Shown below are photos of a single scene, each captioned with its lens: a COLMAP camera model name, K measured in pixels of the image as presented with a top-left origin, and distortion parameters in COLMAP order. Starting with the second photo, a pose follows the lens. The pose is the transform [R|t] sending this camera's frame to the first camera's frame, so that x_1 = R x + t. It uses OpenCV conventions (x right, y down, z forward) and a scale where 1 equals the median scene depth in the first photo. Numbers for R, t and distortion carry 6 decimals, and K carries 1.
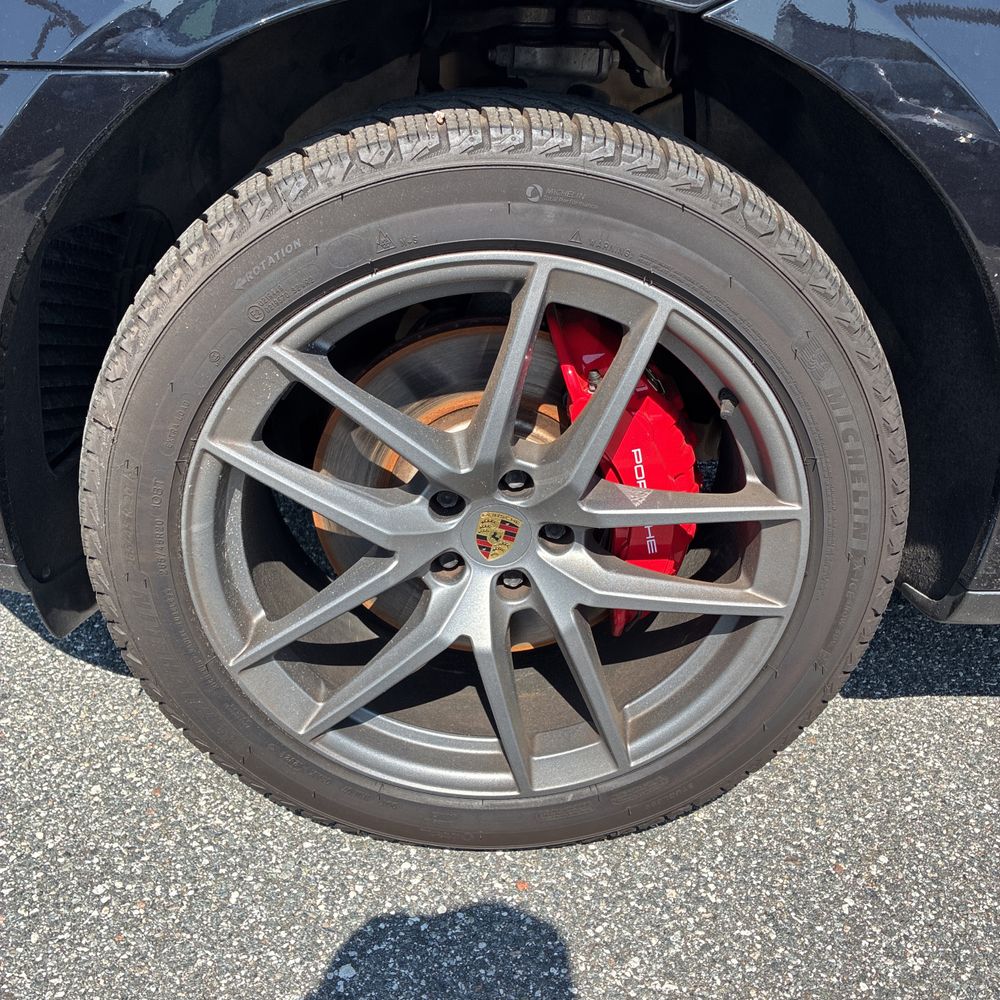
lens RADIAL K [[1008.8, 0, 502.7], [0, 1008.8, 502.7], [0, 0, 1]] dist [0.005967, 0.020318]
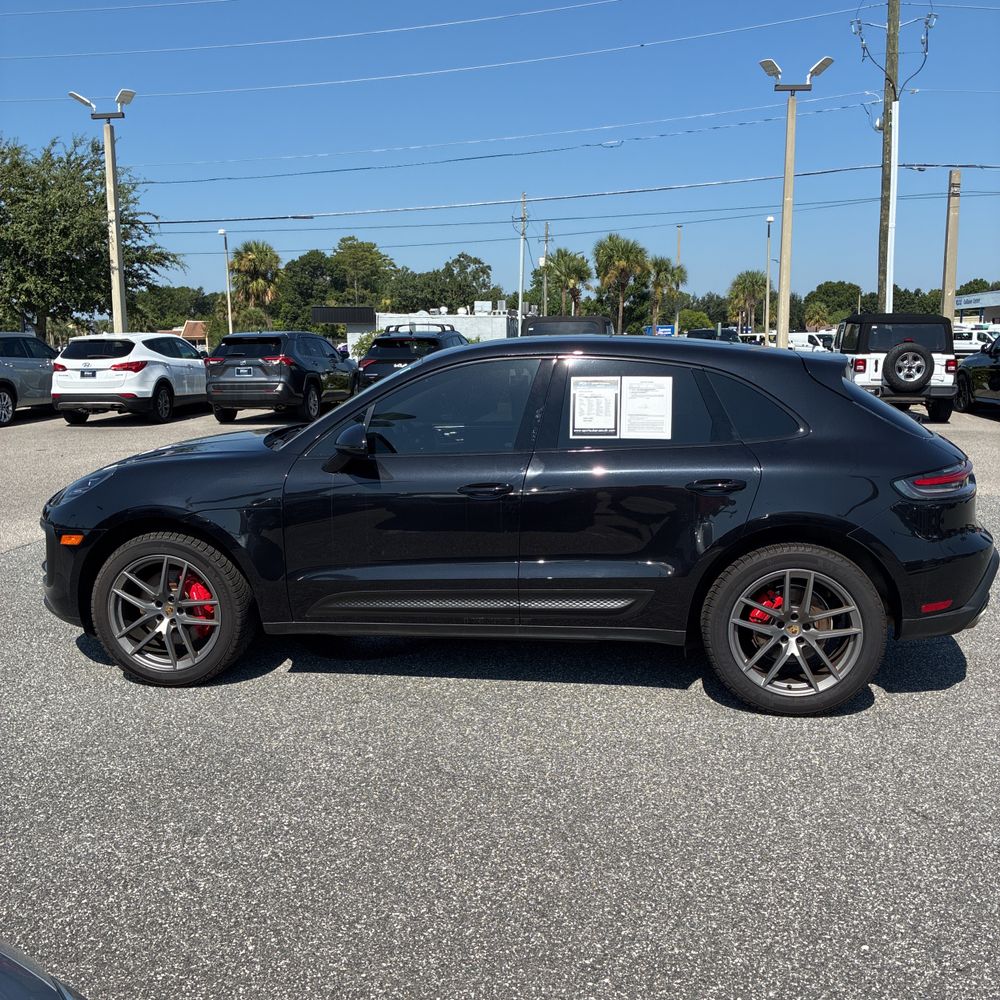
lens RADIAL K [[1000.8, 0, 499.9], [0, 1000.8, 495.5], [0, 0, 1]] dist [0.031162, -0.020445]
pose [[0.985698, -0.031479, -0.165555, 2.427315], [-0.024770, 0.944665, -0.327101, 1.068951], [0.166691, 0.326523, 0.930375, -3.511512]]
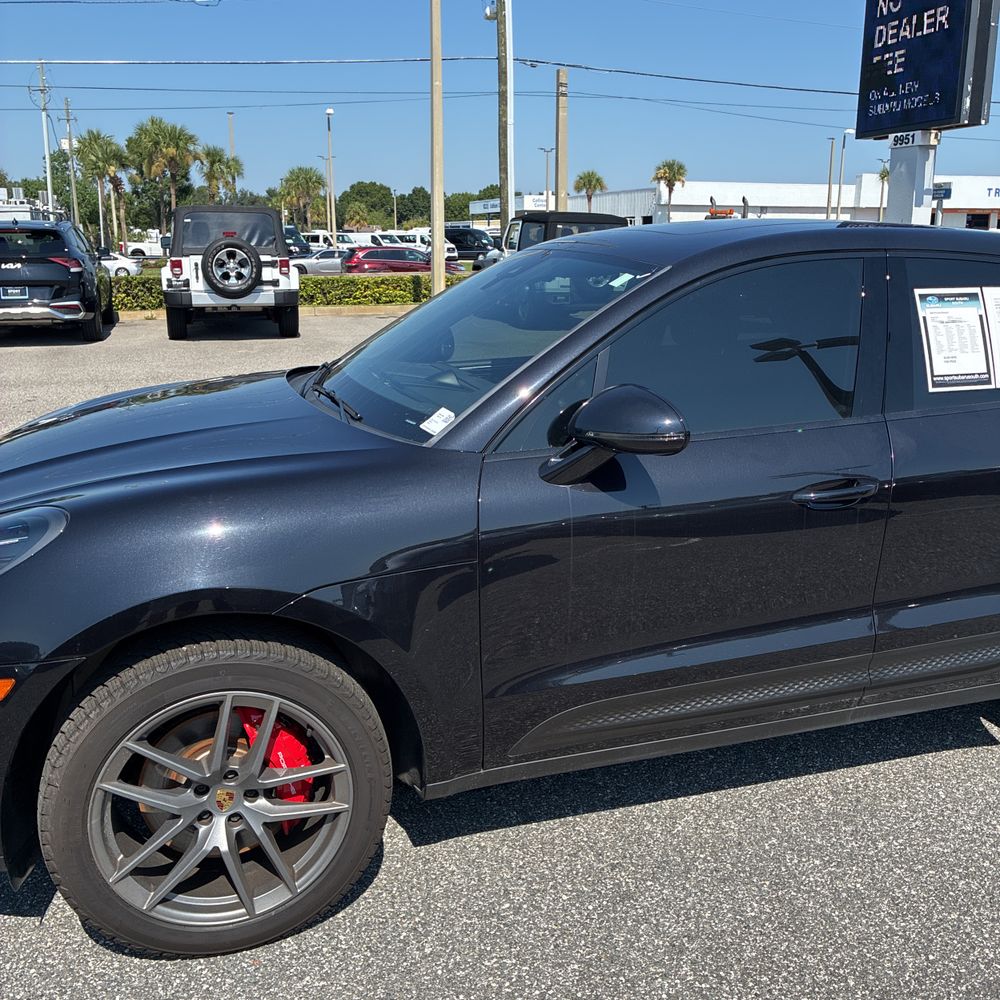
lens RADIAL K [[1009.6, 0, 506.8], [0, 1009.6, 489.7], [0, 0, 1]] dist [0.010717, 0.013833]
pose [[0.956407, -0.113817, 0.268945, 0.069688], [0.173220, 0.962527, -0.208654, -0.056678], [-0.235118, 0.246145, 0.940283, -1.547247]]
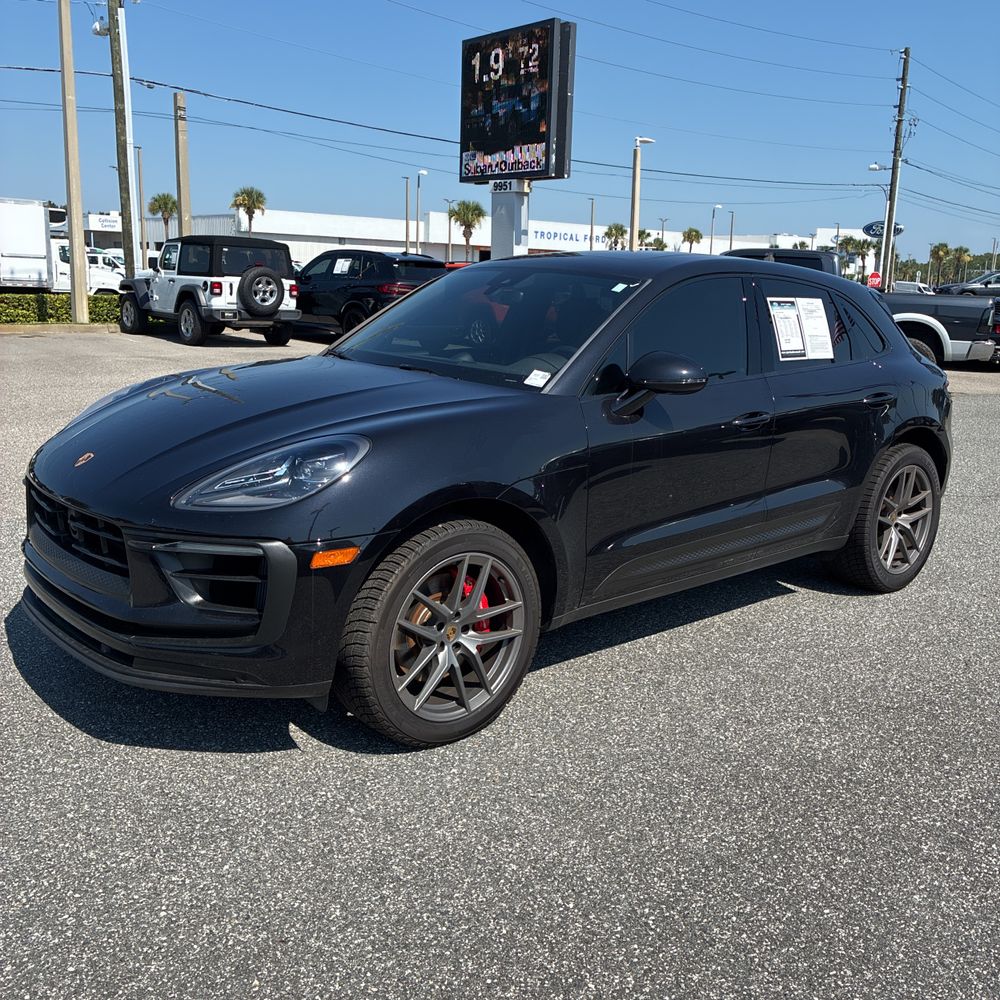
lens RADIAL K [[1000.8, 0, 499.9], [0, 1000.8, 495.5], [0, 0, 1]] dist [0.031162, -0.020445]
pose [[0.769371, -0.160147, 0.618402, -1.905338], [0.302643, 0.943907, -0.132084, 0.089471], [-0.562562, 0.288777, 0.774682, -1.872098]]
